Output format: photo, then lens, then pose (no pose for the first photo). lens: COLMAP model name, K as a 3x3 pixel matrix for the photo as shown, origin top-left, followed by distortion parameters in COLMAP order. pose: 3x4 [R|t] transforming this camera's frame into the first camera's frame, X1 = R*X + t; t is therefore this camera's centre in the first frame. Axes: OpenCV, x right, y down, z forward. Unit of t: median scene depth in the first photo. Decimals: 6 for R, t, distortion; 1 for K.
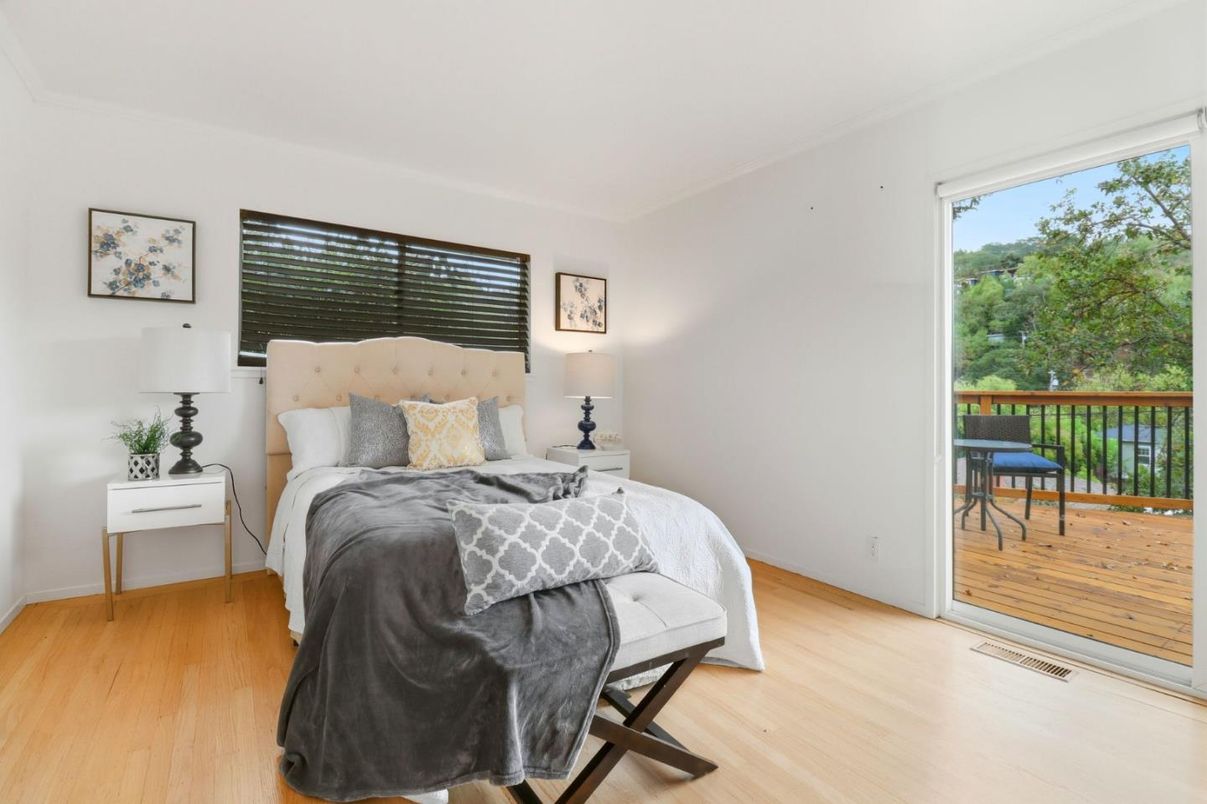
lens RADIAL K [[581.8, 0, 605.8], [0, 581.8, 370.3], [0, 0, 1]] dist [-0.002283, -0.001120]
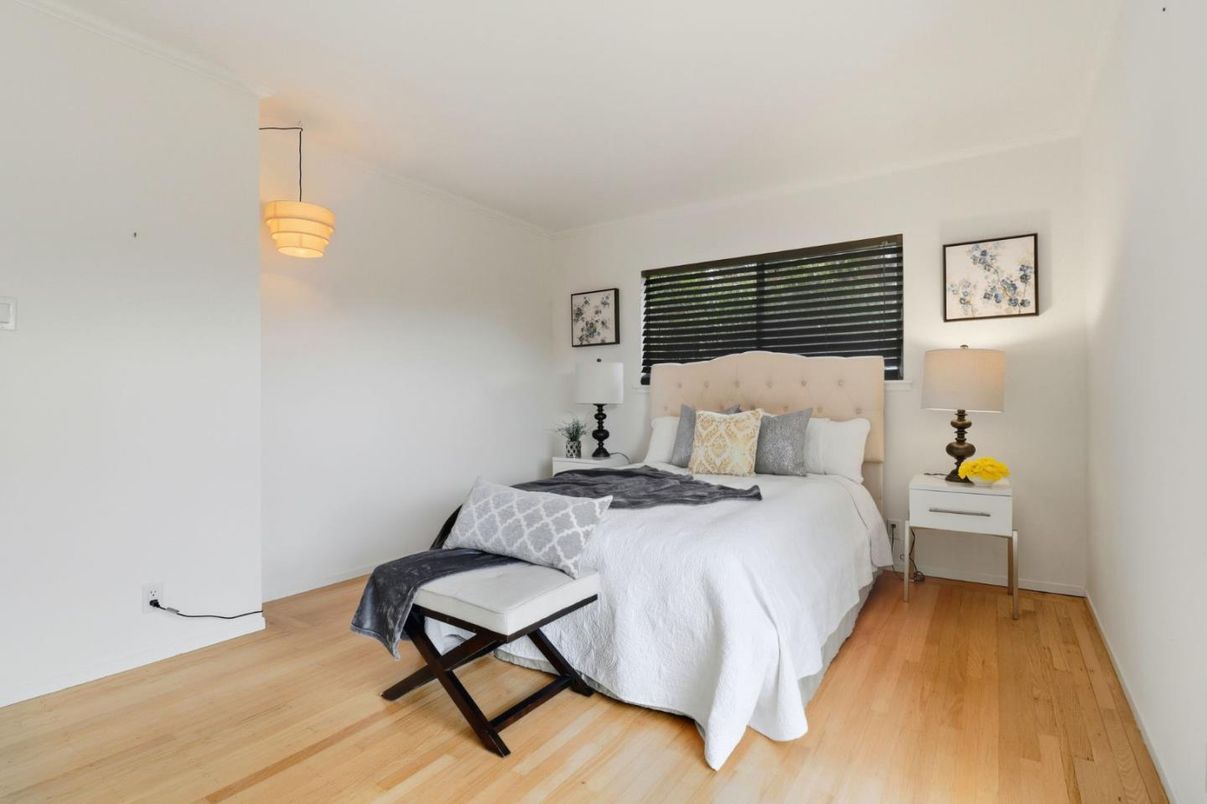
lens RADIAL K [[570.1, 0, 603.8], [0, 570.1, 397.4], [0, 0, 1]] dist [0.000135, -0.000219]
pose [[0.357613, -0.012112, -0.933791, 0.592985], [0.033571, 0.999436, -0.000107, 0.019328], [0.933266, -0.031311, 0.357818, 0.418461]]
